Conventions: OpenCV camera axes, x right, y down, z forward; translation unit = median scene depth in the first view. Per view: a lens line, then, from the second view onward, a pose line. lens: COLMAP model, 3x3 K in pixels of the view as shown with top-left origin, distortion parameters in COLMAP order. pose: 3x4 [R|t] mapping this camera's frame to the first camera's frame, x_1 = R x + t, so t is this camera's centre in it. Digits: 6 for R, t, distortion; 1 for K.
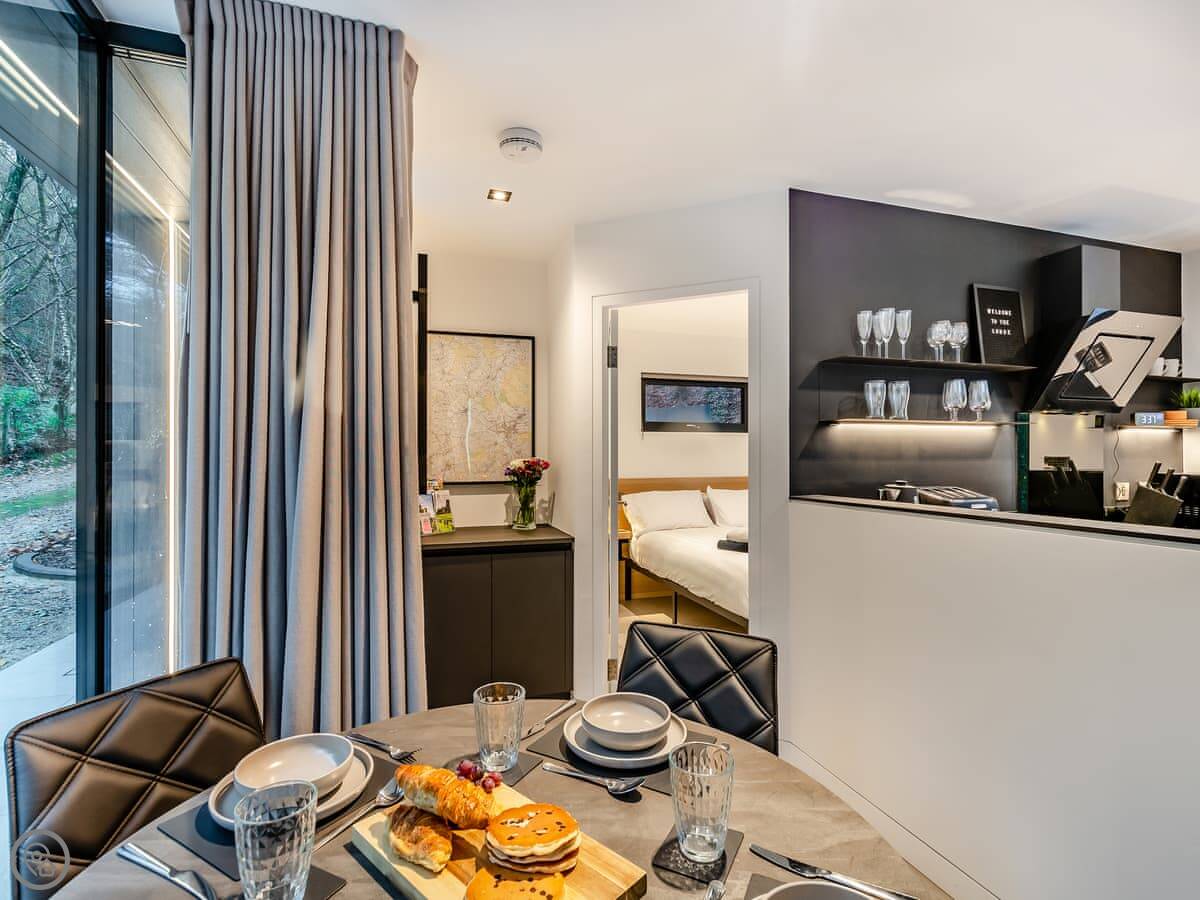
lens RADIAL K [[591.1, 0, 614.6], [0, 591.1, 449.7], [0, 0, 1]] dist [0.003401, -0.001328]
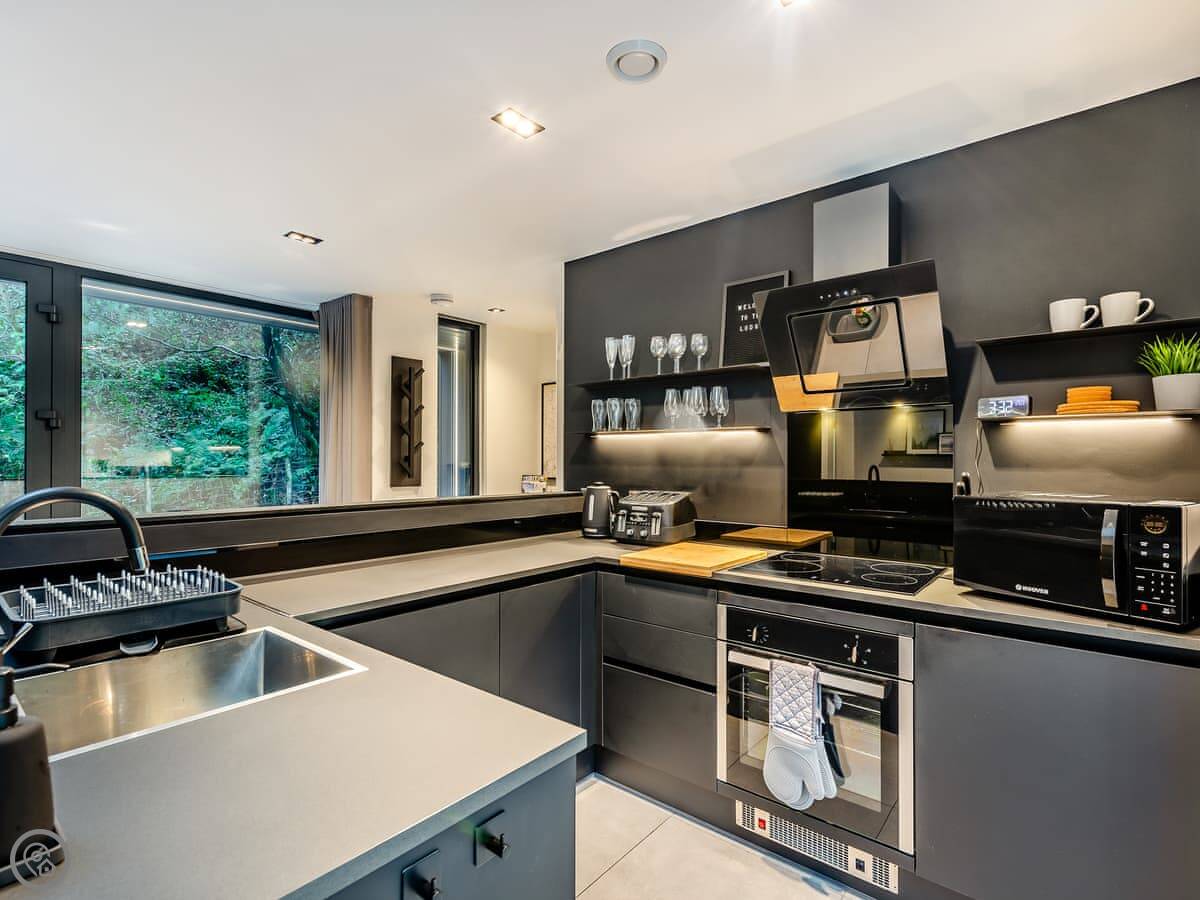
lens RADIAL K [[591.1, 0, 591.0], [0, 591.1, 453.8], [0, 0, 1]] dist [0.003401, -0.001328]
pose [[0.509958, -0.004679, -0.860187, 1.299391], [-0.002981, 0.999970, -0.007207, 0.003100], [0.860194, 0.006240, 0.509929, 0.321323]]
